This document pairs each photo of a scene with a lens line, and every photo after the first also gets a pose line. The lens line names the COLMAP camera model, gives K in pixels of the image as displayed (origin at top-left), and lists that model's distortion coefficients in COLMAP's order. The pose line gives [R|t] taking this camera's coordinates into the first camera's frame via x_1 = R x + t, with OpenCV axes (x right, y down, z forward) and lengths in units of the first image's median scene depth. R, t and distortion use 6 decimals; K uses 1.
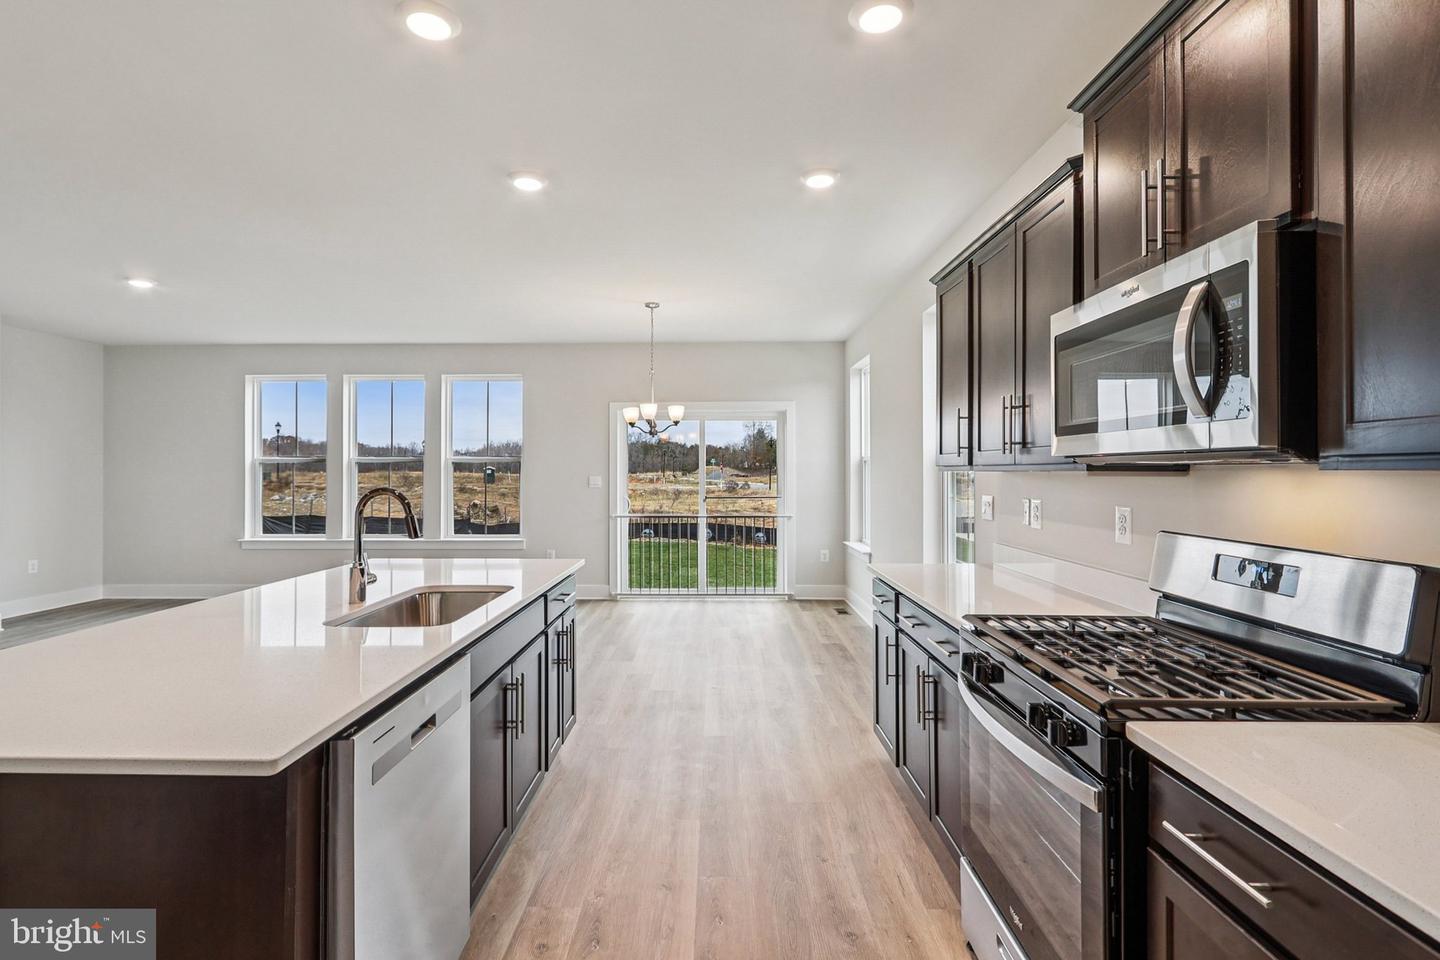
lens RADIAL K [[679.7, 0, 702.8], [0, 679.7, 467.6], [0, 0, 1]] dist [-0.000437, -0.001714]
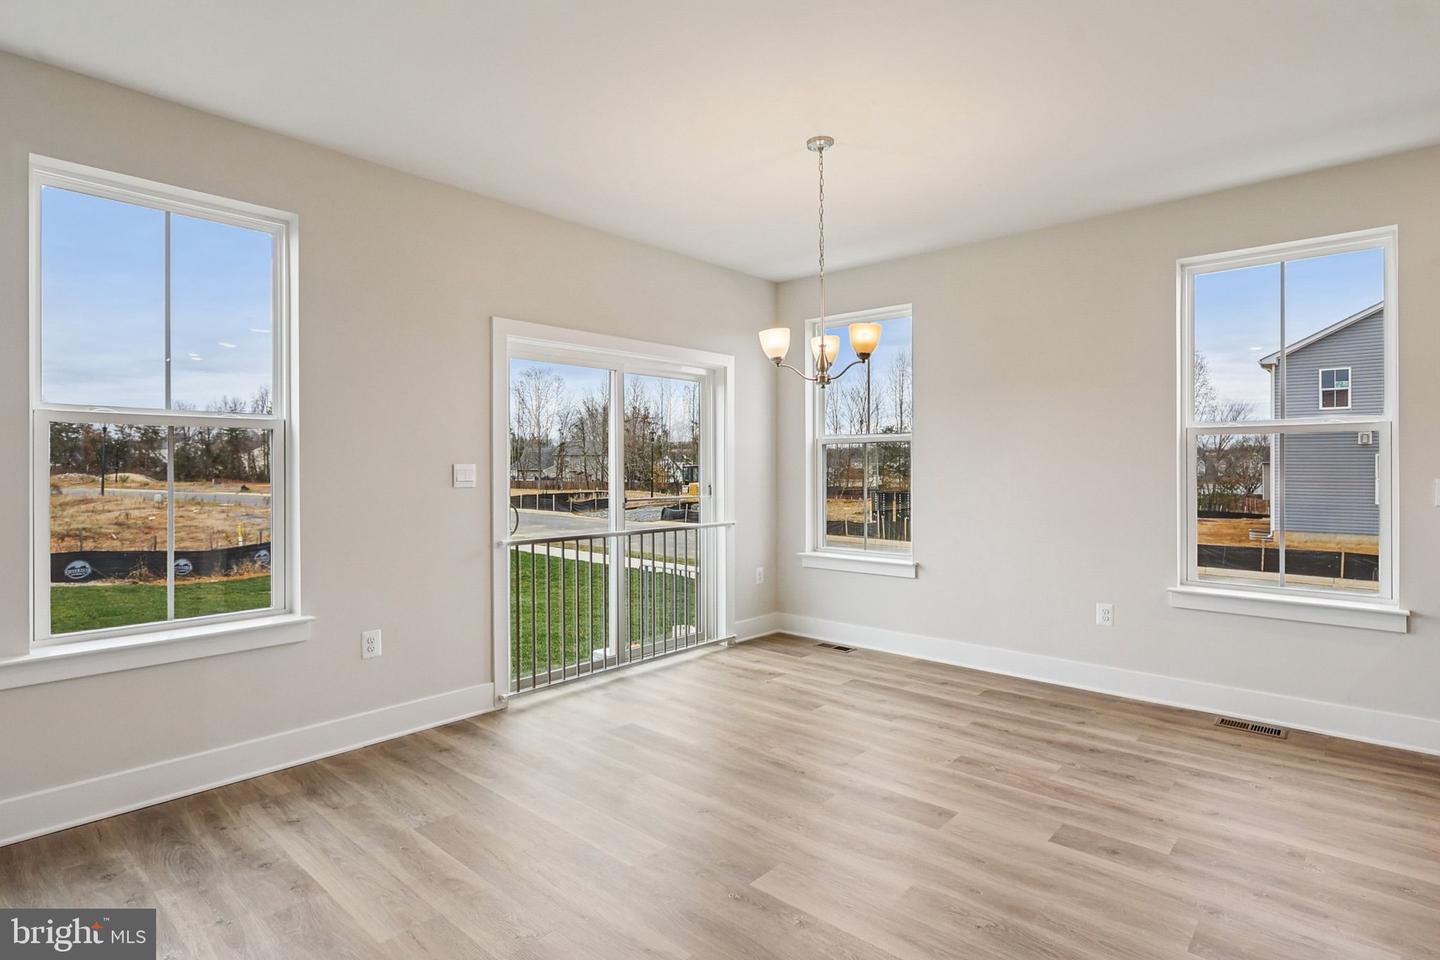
lens RADIAL K [[739.9, 0, 715.3], [0, 739.9, 470.4], [0, 0, 1]] dist [0.000523, 0.000179]
pose [[0.653787, -0.002298, 0.756675, -0.439072], [-0.003302, 0.999977, 0.005890, 0.012944], [-0.756671, -0.006350, 0.653765, 0.519371]]
